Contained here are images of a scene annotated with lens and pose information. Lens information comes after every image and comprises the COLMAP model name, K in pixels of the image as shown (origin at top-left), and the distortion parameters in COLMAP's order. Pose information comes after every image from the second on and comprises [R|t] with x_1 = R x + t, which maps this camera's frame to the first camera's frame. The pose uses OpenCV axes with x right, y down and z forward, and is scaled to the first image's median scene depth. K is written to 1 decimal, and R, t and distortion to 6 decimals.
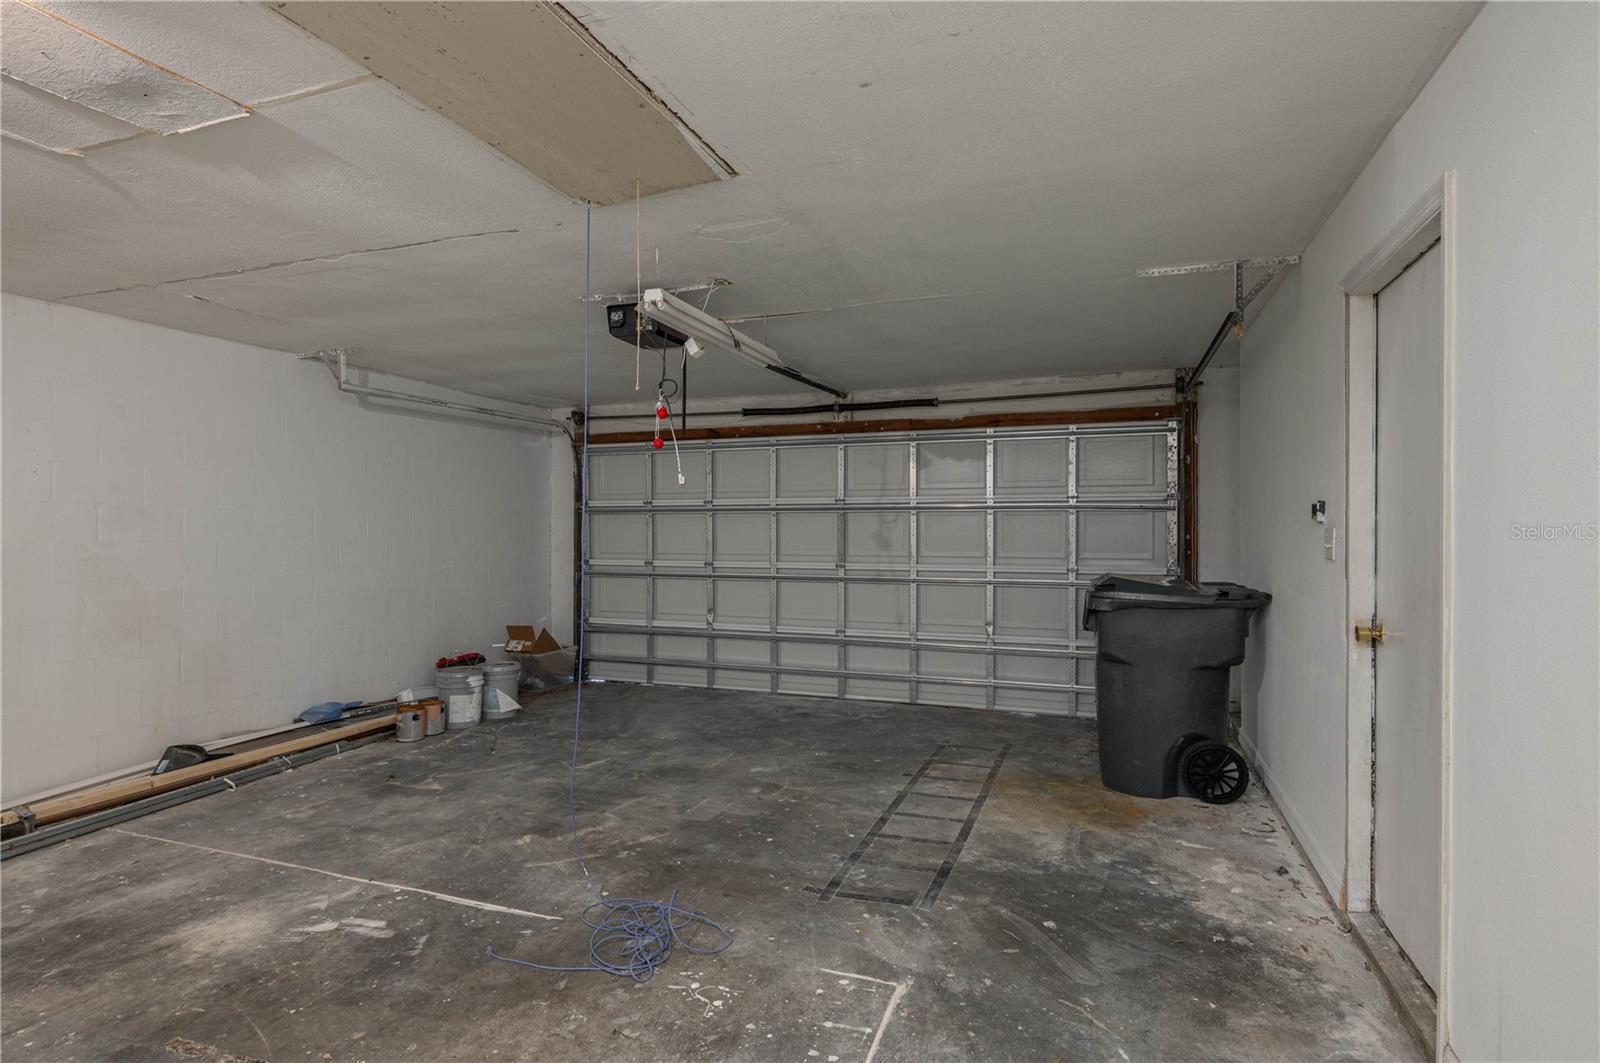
lens RADIAL K [[851.4, 0, 796.9], [0, 851.4, 528.0], [0, 0, 1]] dist [-0.000821, -0.000356]
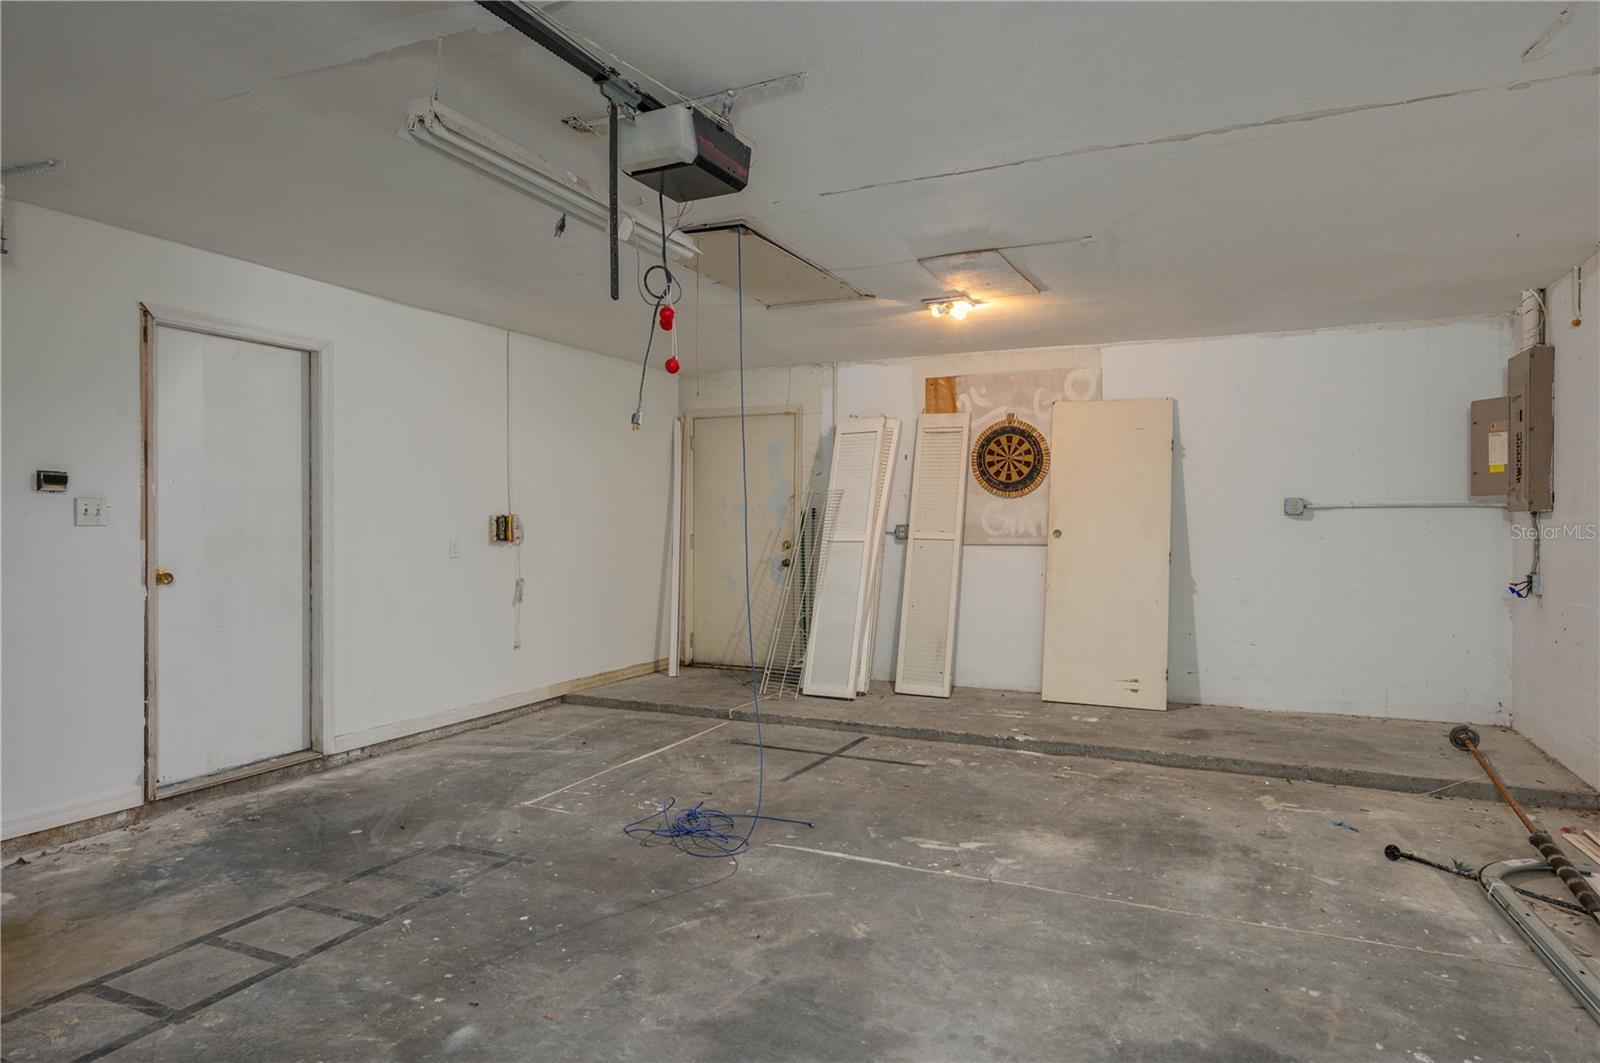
lens RADIAL K [[851.4, 0, 802.1], [0, 851.4, 528.7], [0, 0, 1]] dist [-0.000821, -0.000356]
pose [[-0.998719, 0.000789, 0.050585, -0.336146], [0.001427, 0.999920, 0.012570, 0.023360], [-0.050571, 0.012626, -0.998641, 1.868514]]
